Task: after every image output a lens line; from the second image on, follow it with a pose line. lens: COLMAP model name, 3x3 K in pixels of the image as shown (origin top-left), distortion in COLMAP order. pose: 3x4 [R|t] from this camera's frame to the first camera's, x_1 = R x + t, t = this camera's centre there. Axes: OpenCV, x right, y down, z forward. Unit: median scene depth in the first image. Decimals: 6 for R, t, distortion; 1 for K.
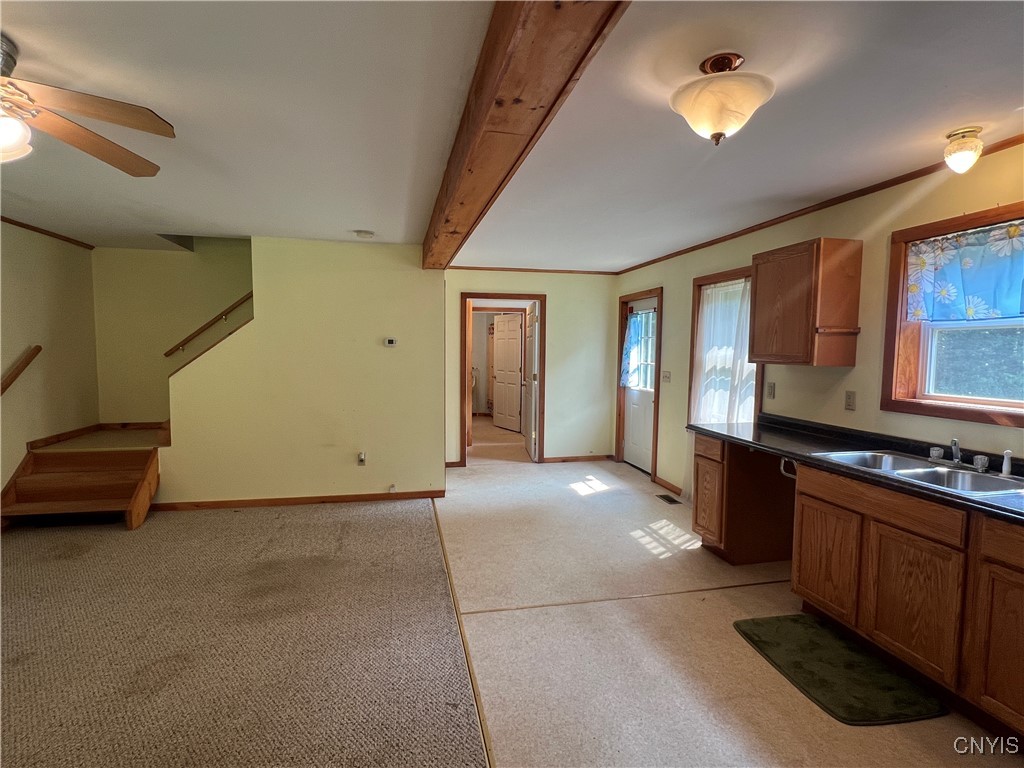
lens RADIAL K [[511.3, 0, 512.0], [0, 511.3, 384.0], [0, 0, 1]] dist [0.000107, 0.000010]
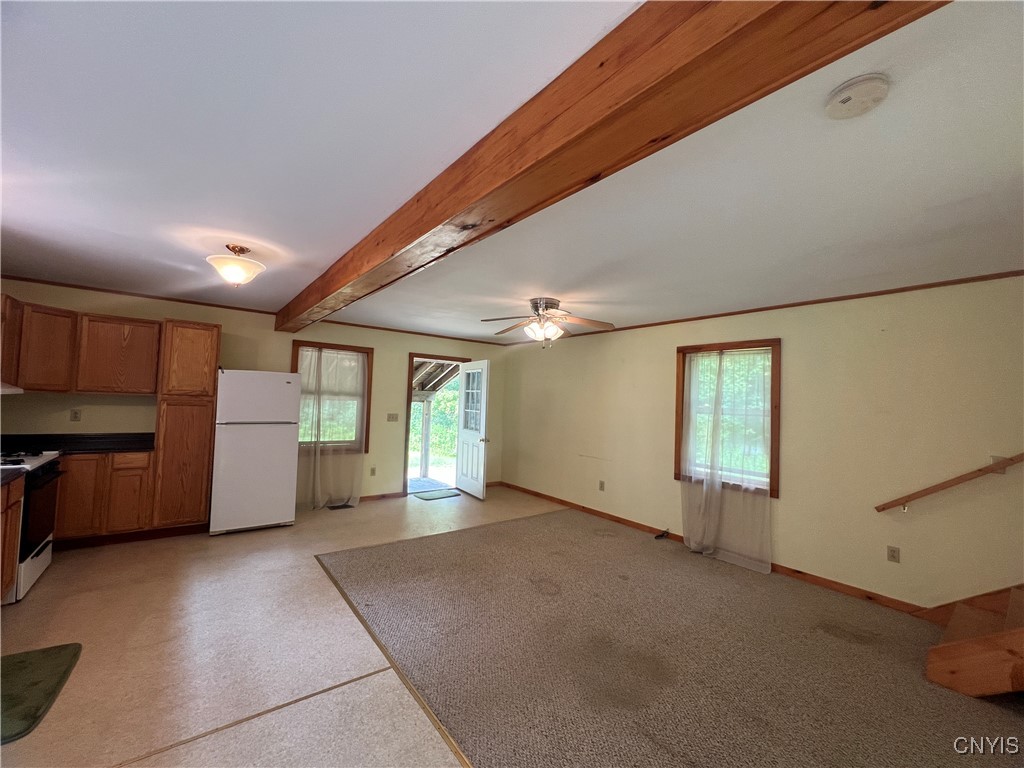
lens RADIAL K [[416.5, 0, 512.0], [0, 416.5, 384.0], [0, 0, 1]] dist [-0.000121, -0.000011]
pose [[-0.904573, -0.059492, -0.422148, 0.060187], [-0.076248, 0.996826, 0.022904, -0.128938], [0.419445, 0.052906, -0.906238, 1.758192]]
